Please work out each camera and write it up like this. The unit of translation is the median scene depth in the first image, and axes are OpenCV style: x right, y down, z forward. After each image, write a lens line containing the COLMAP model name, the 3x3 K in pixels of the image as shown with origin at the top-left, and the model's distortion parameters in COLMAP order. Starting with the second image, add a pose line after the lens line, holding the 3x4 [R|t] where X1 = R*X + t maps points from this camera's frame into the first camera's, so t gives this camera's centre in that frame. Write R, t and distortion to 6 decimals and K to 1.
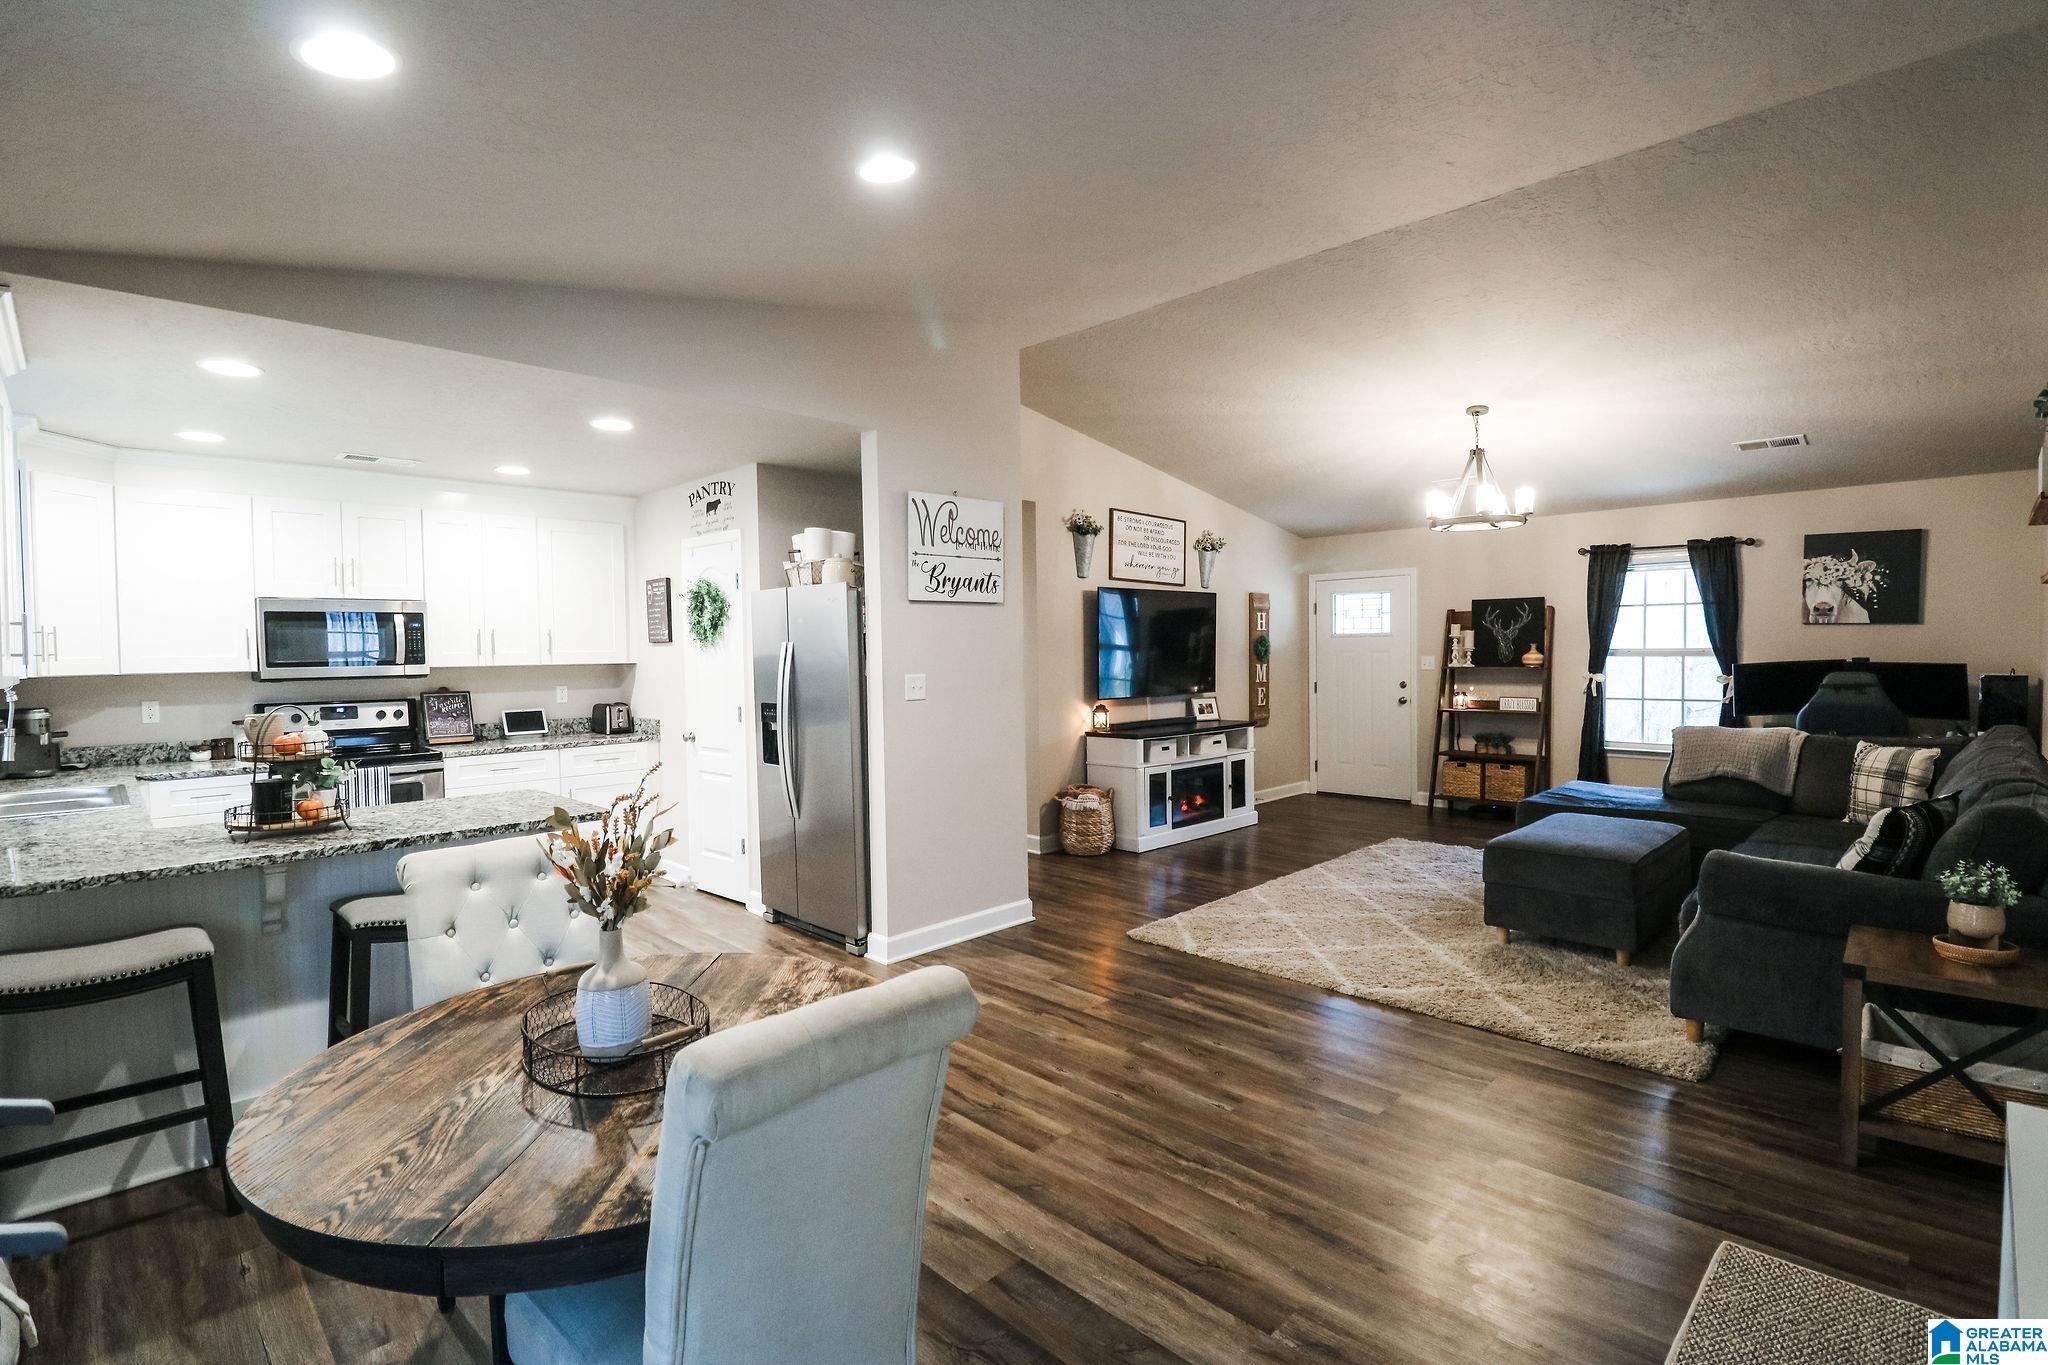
lens RADIAL K [[951.6, 0, 1029.9], [0, 951.6, 679.8], [0, 0, 1]] dist [0.003848, -0.015110]
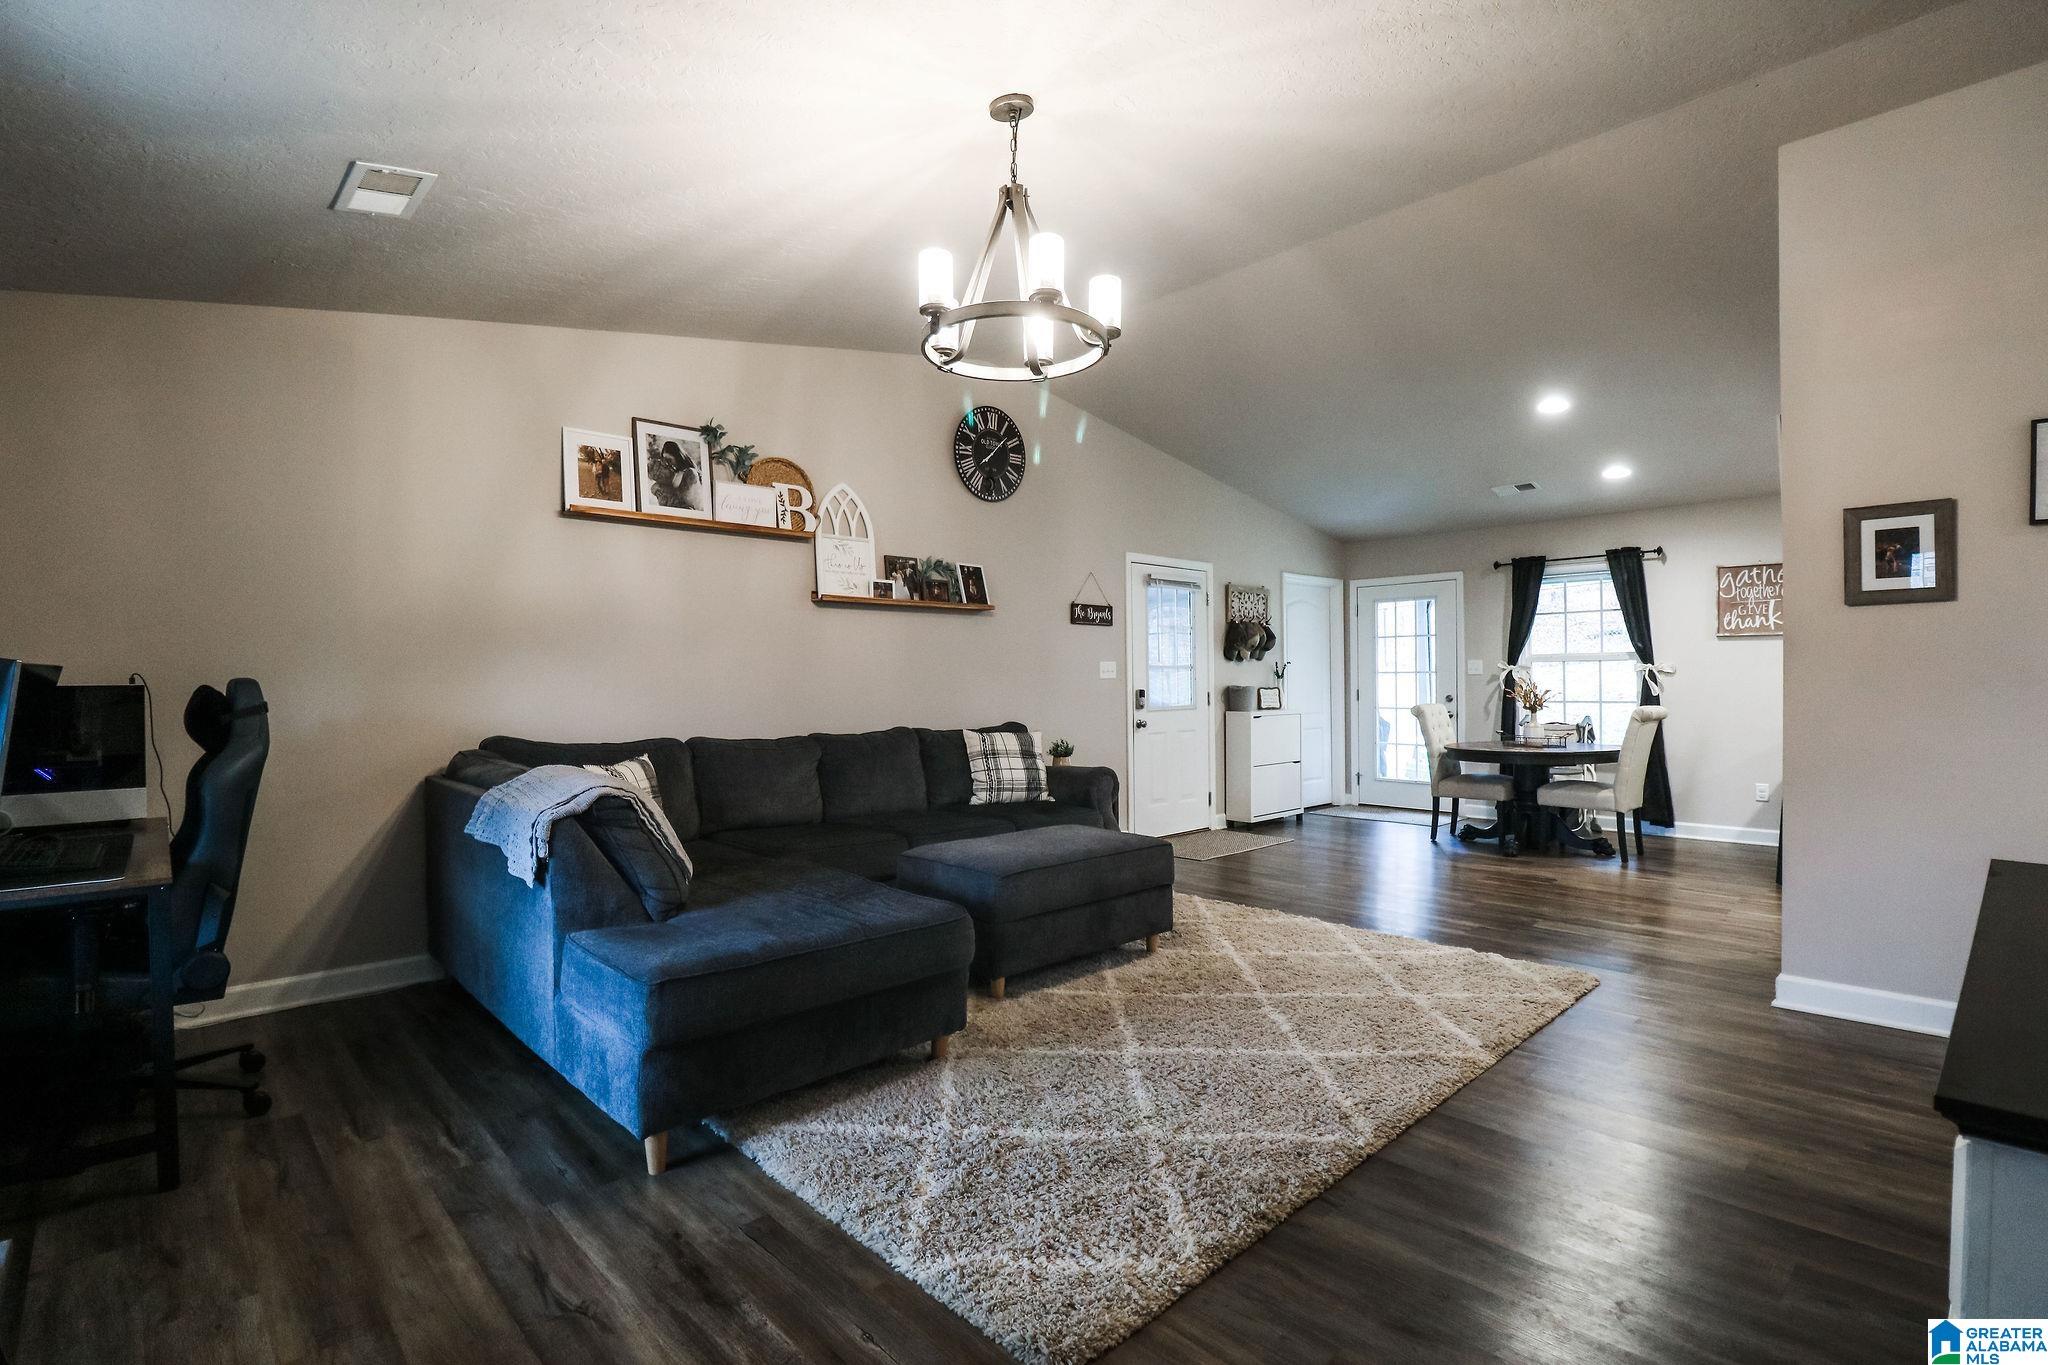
lens RADIAL K [[951.6, 0, 1029.9], [0, 951.6, 679.8], [0, 0, 1]] dist [0.003848, -0.015110]
pose [[-0.999505, 0.022124, 0.022355, 0.382908], [0.022853, 0.999197, 0.032899, -0.011937], [-0.021609, 0.033393, -0.999209, 1.244264]]
